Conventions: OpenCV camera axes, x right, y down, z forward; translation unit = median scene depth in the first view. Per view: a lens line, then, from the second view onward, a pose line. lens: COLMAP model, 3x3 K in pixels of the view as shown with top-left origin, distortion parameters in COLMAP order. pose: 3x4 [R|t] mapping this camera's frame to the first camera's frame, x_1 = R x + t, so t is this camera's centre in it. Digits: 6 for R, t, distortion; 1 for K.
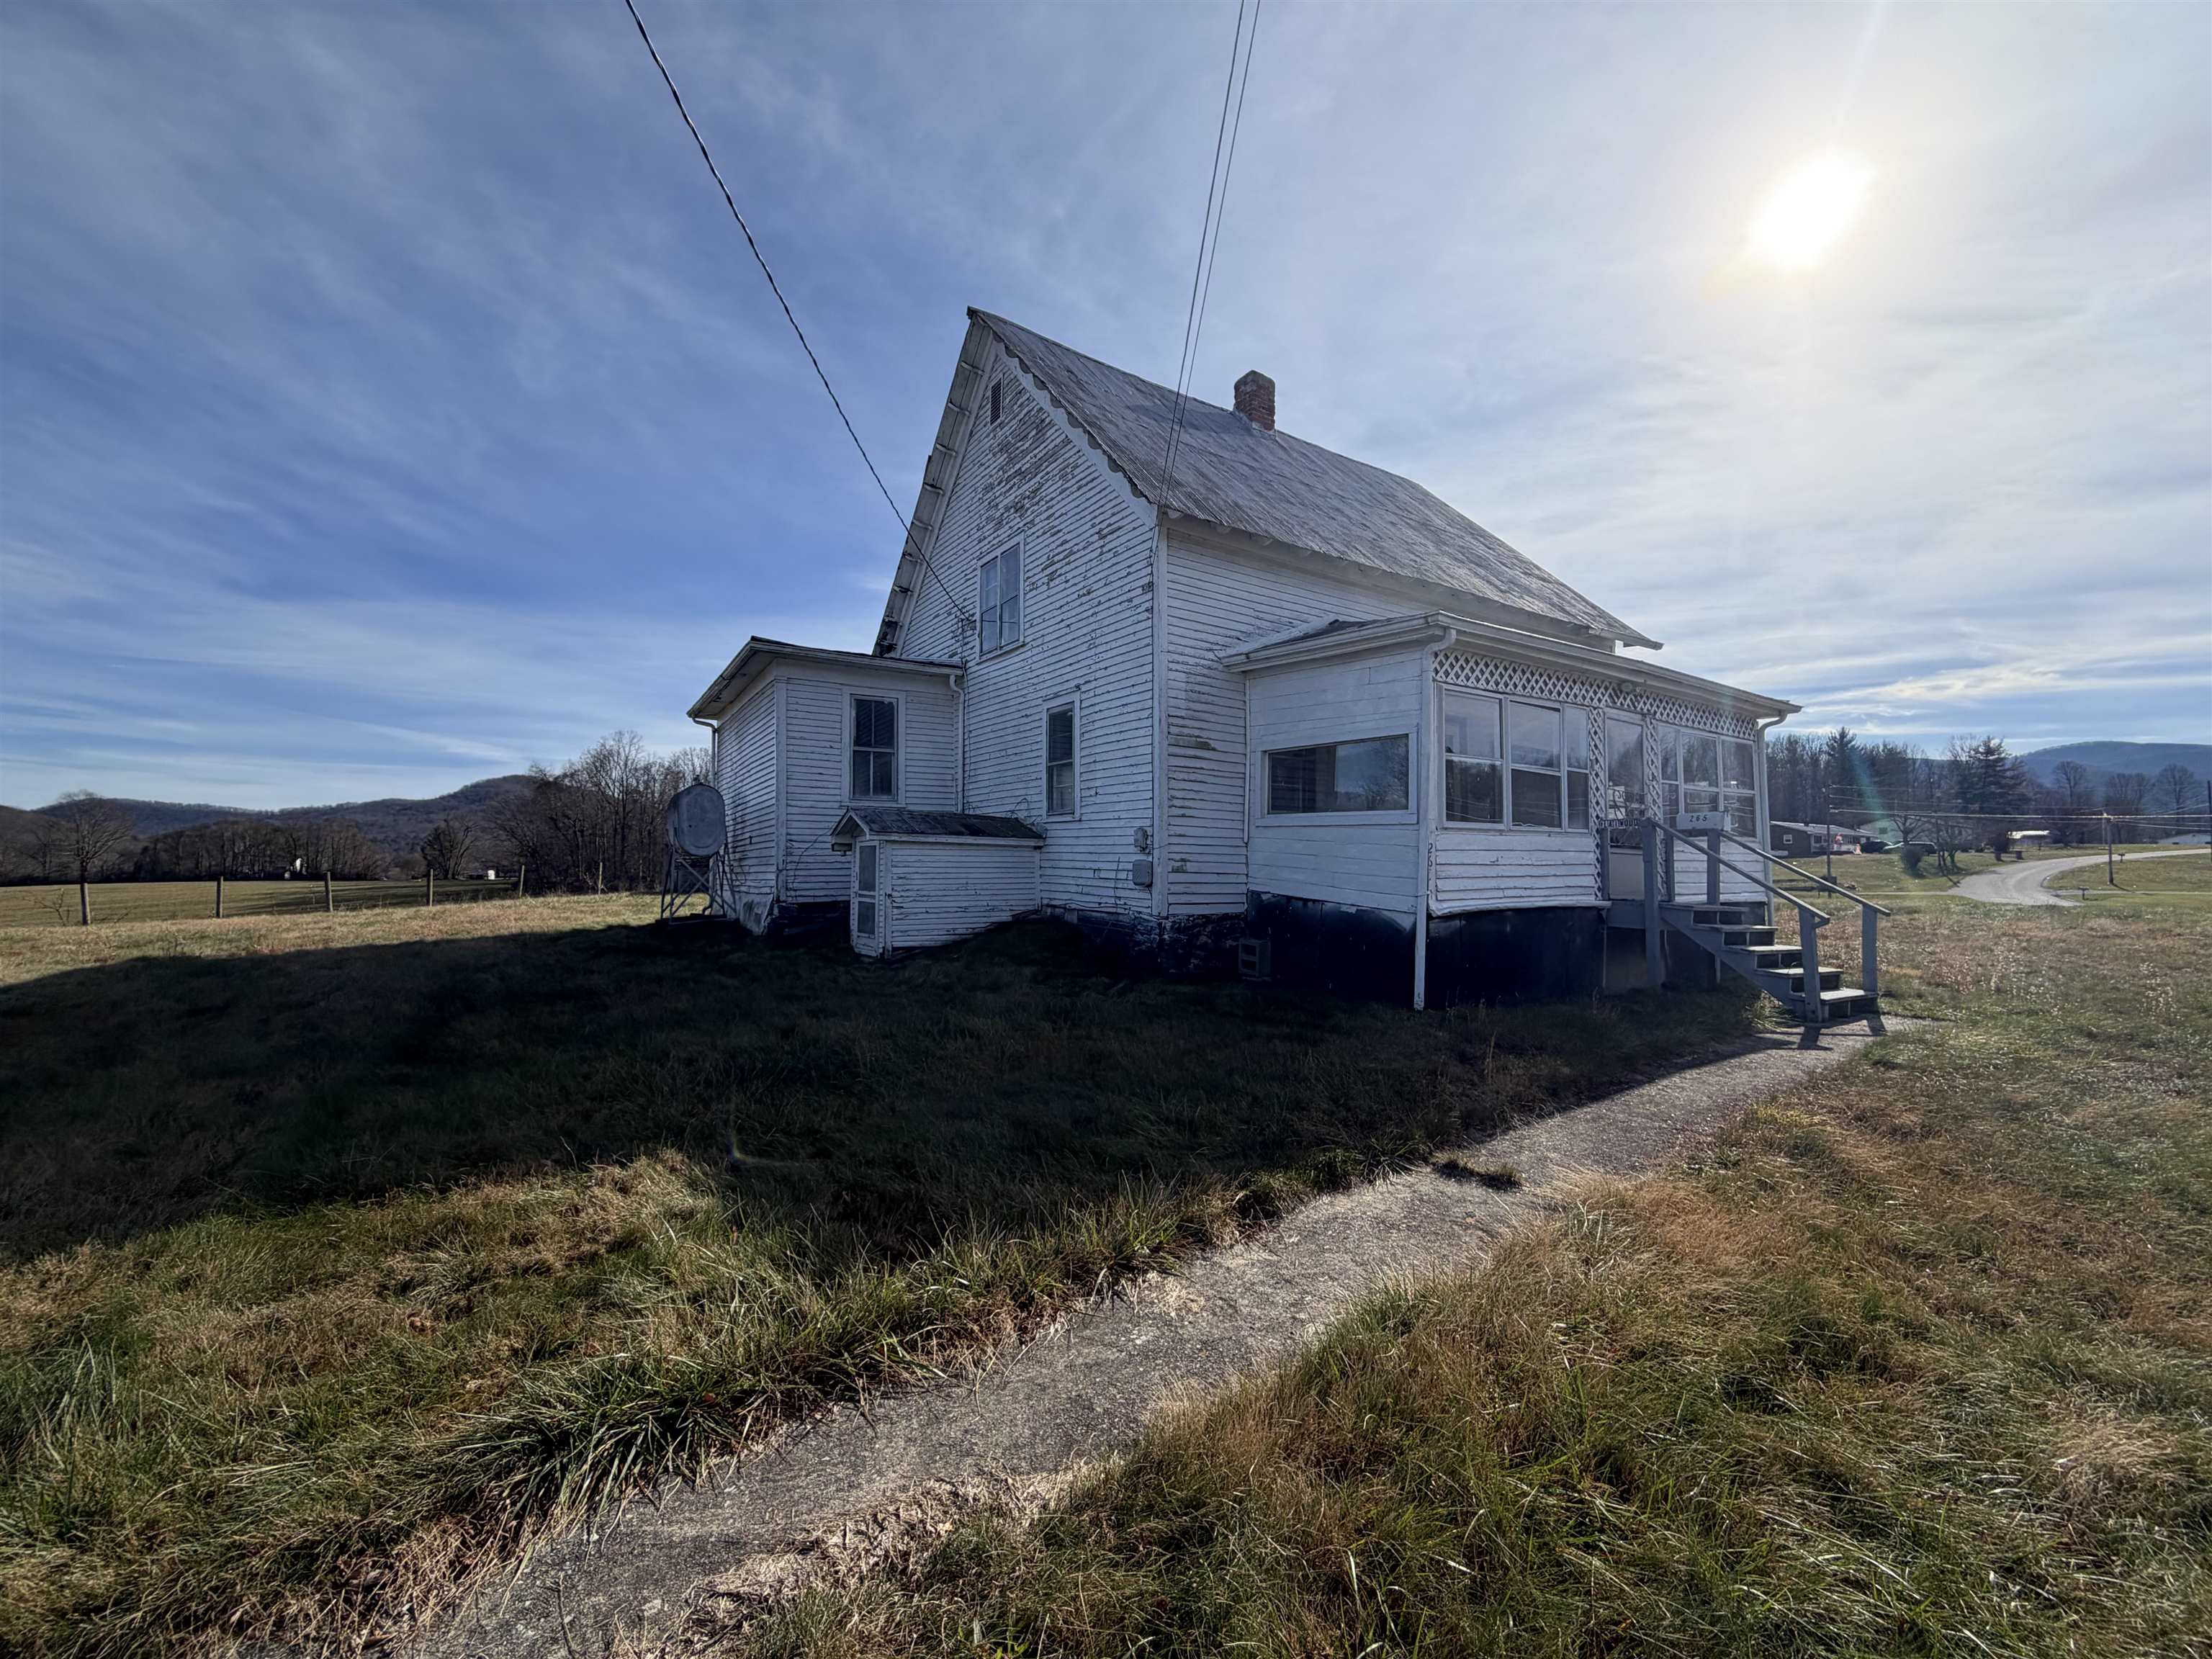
lens RADIAL K [[883.3, 0, 1105.1], [0, 883.3, 834.8], [0, 0, 1]] dist [-0.000243, 0.000224]
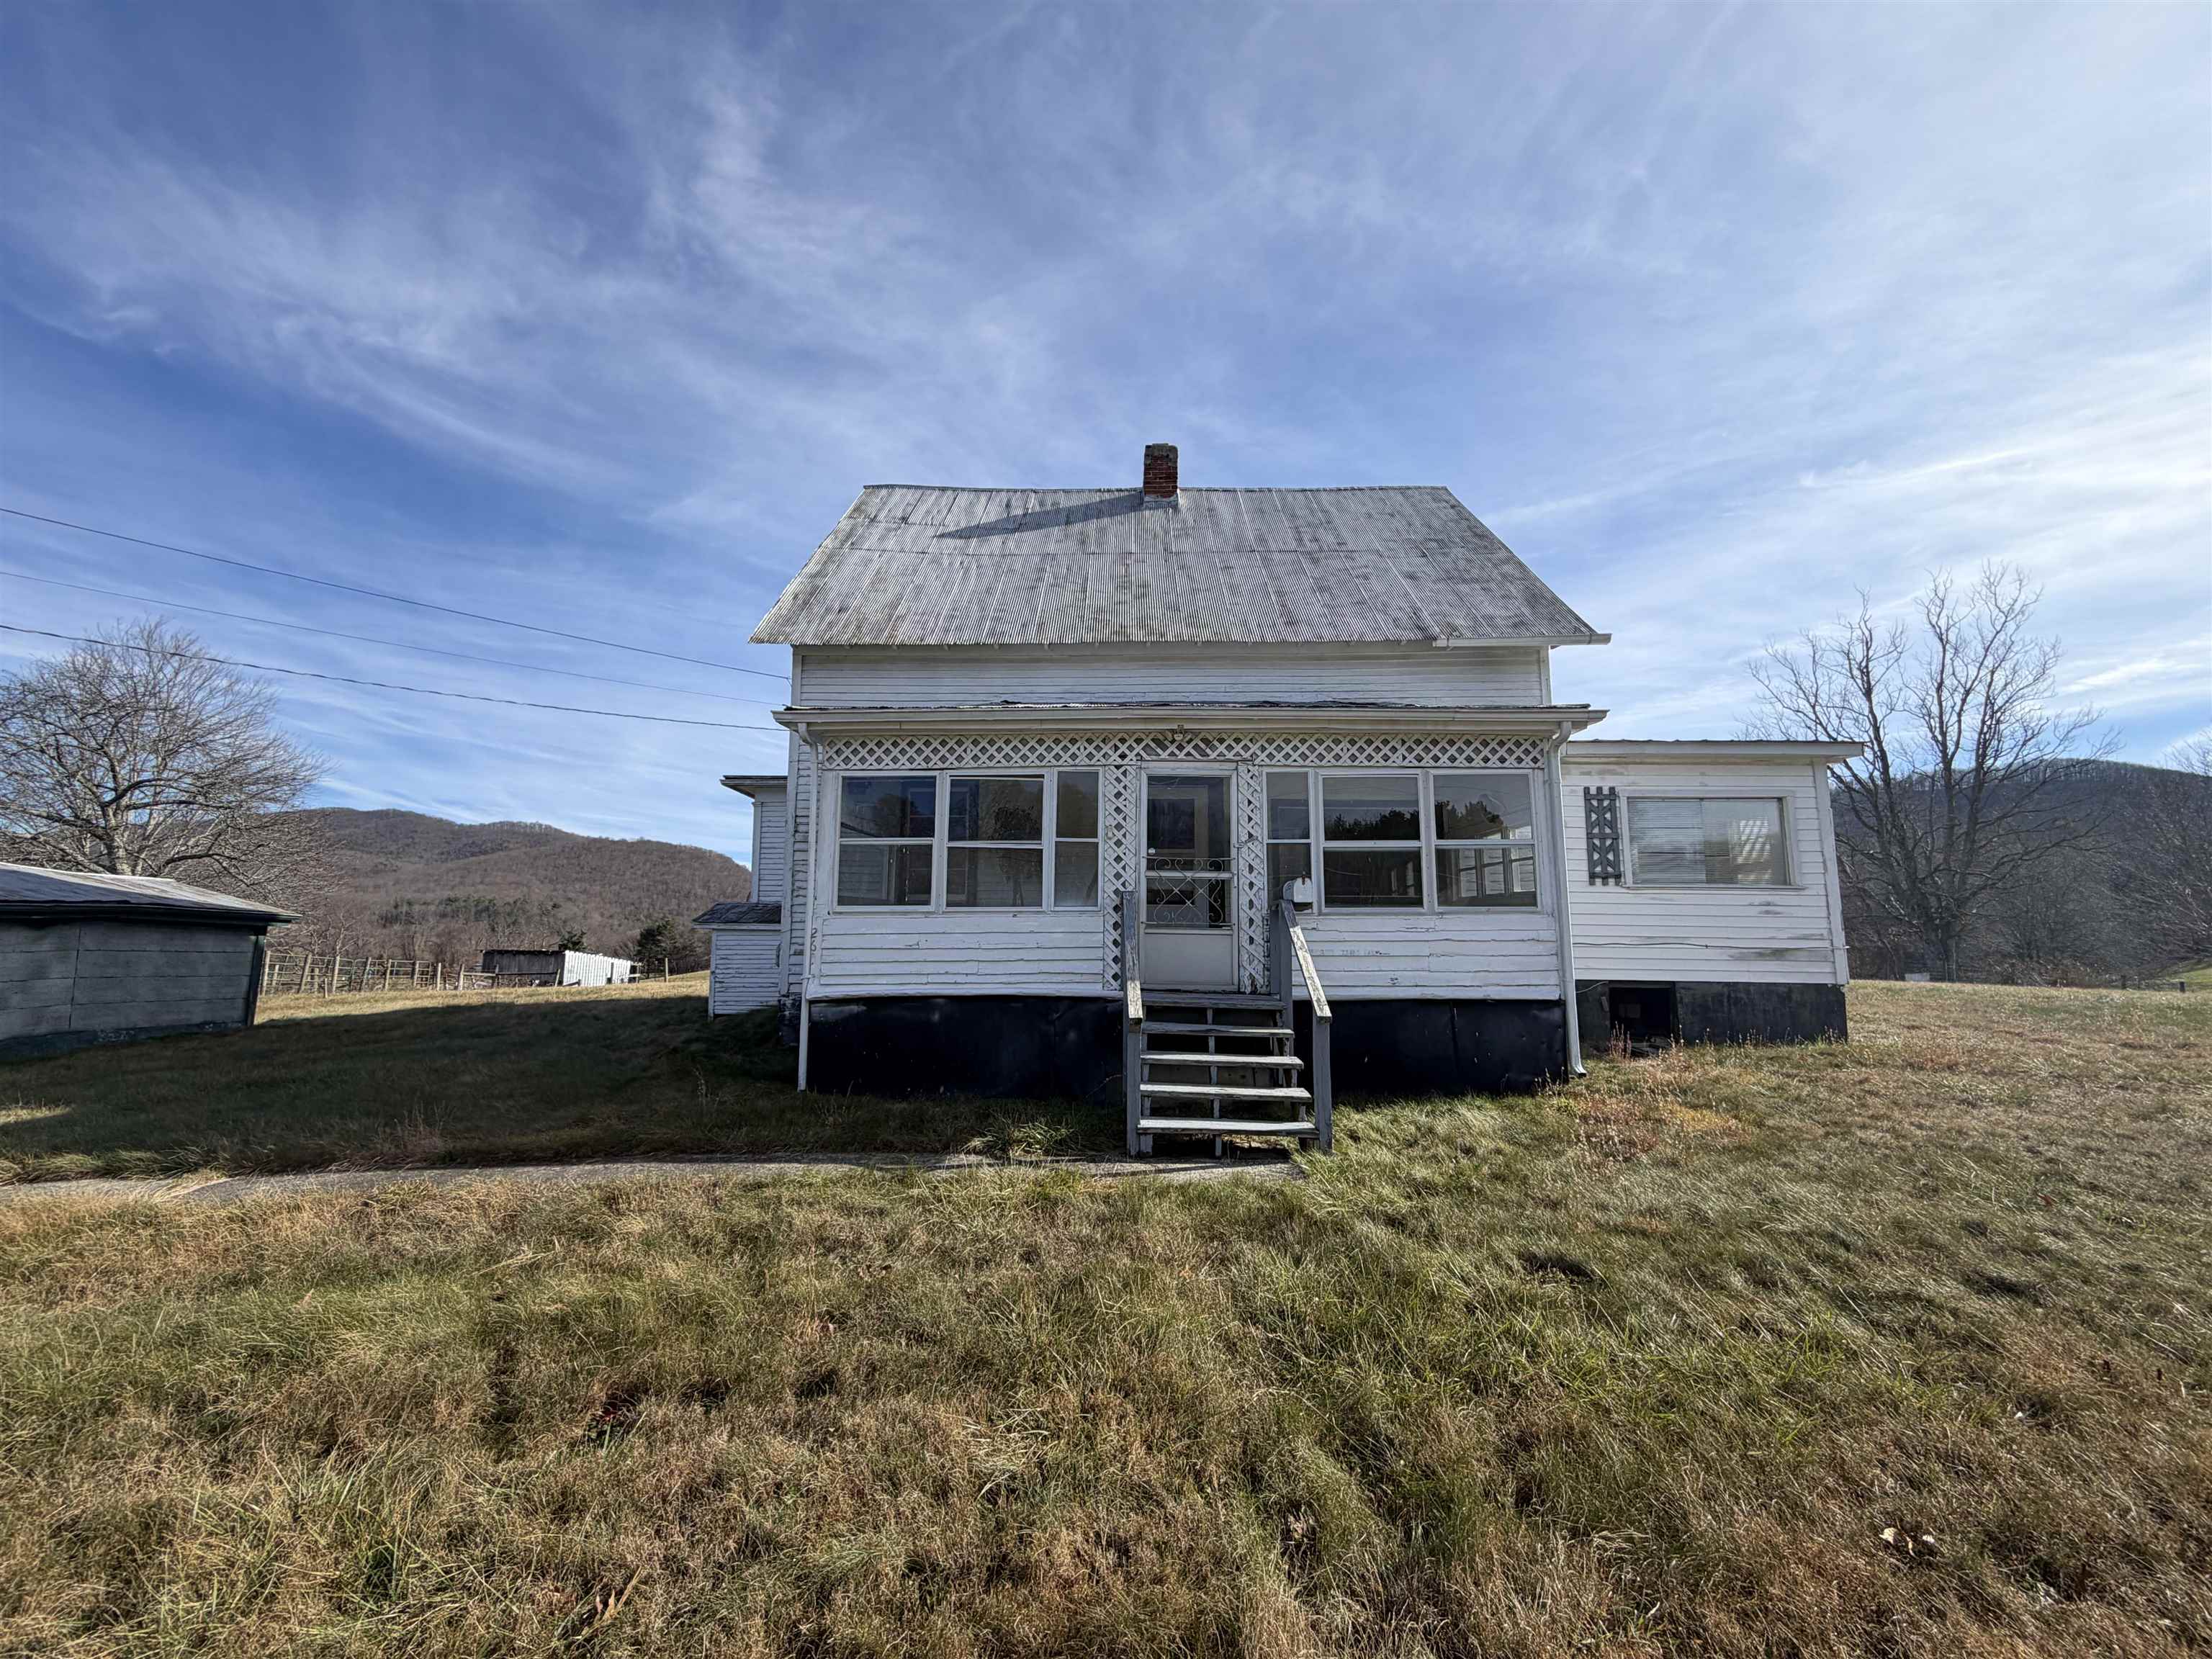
lens RADIAL K [[883.3, 0, 1105.1], [0, 883.3, 834.8], [0, 0, 1]] dist [-0.000243, 0.000224]
pose [[0.827365, -0.072576, -0.556956, 1.047515], [0.024529, 0.995339, -0.093262, 0.004916], [0.561129, 0.063500, 0.825289, 0.289967]]
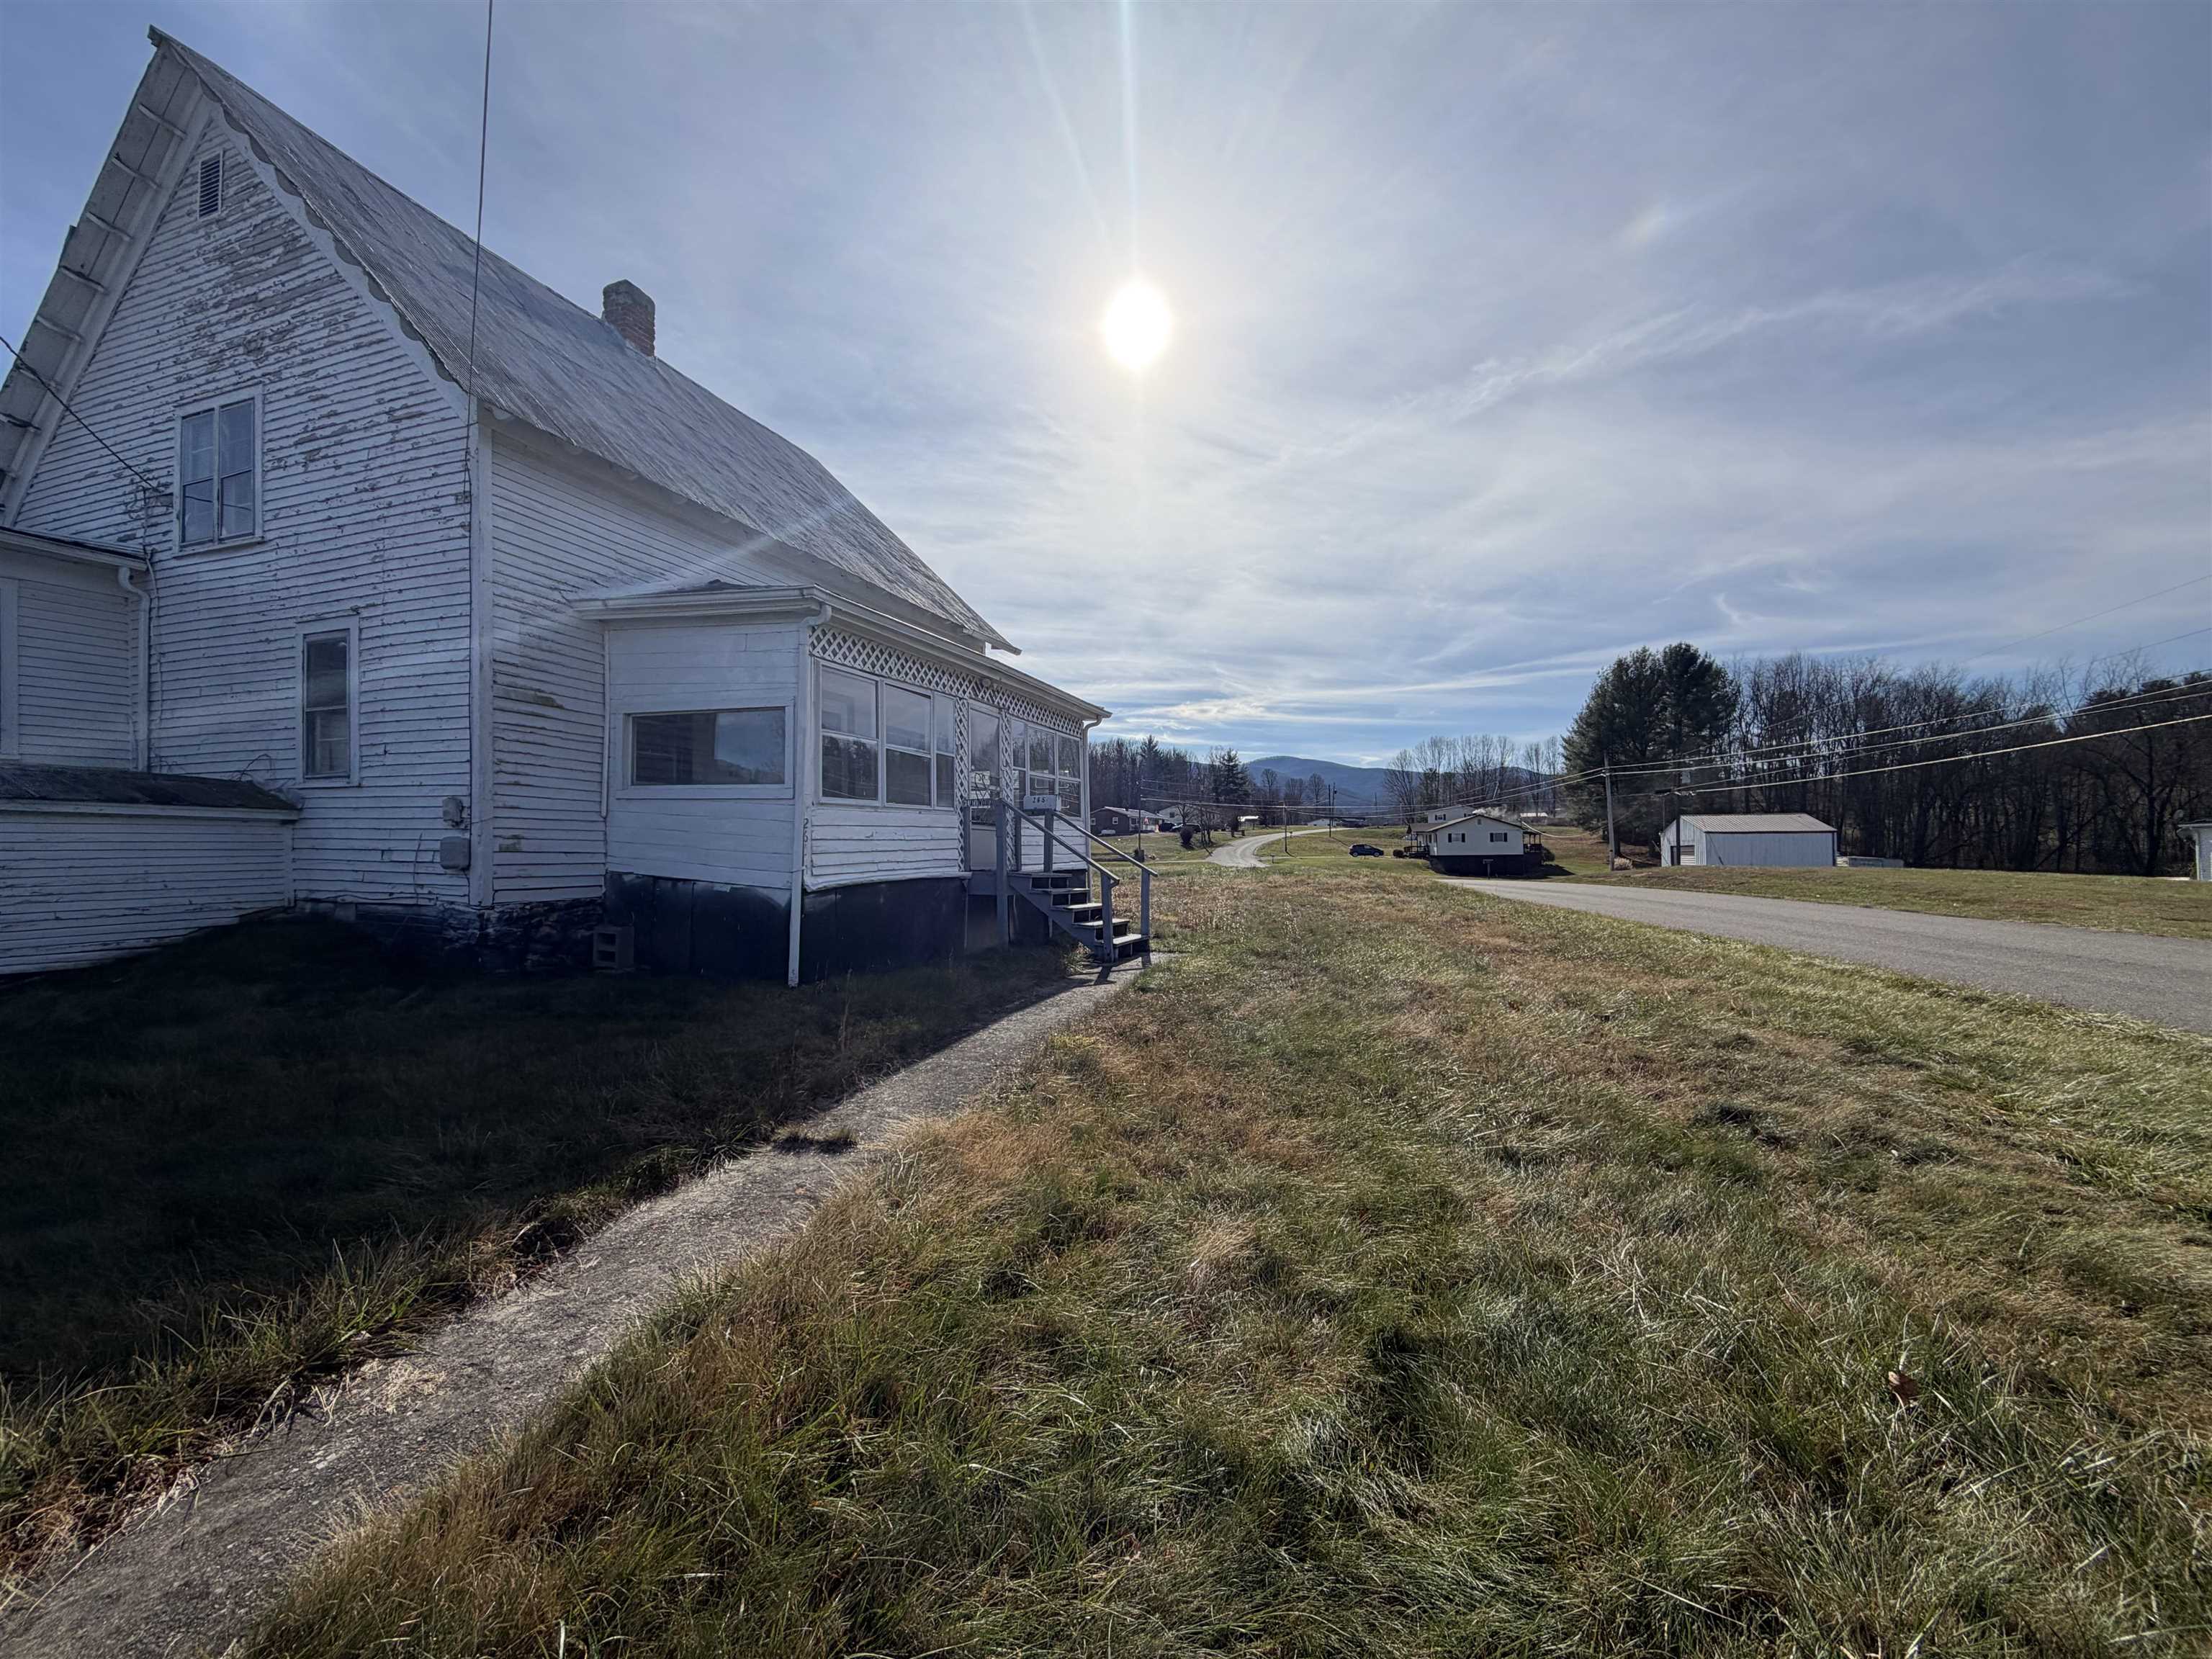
lens RADIAL K [[878.0, 0, 1113.1], [0, 878.0, 835.9], [0, 0, 1]] dist [-0.002224, 0.000110]
pose [[0.794496, -0.003352, 0.607261, 0.036754], [-0.011507, 0.999722, 0.020574, 0.004259], [-0.607161, -0.023334, 0.794236, 0.002772]]
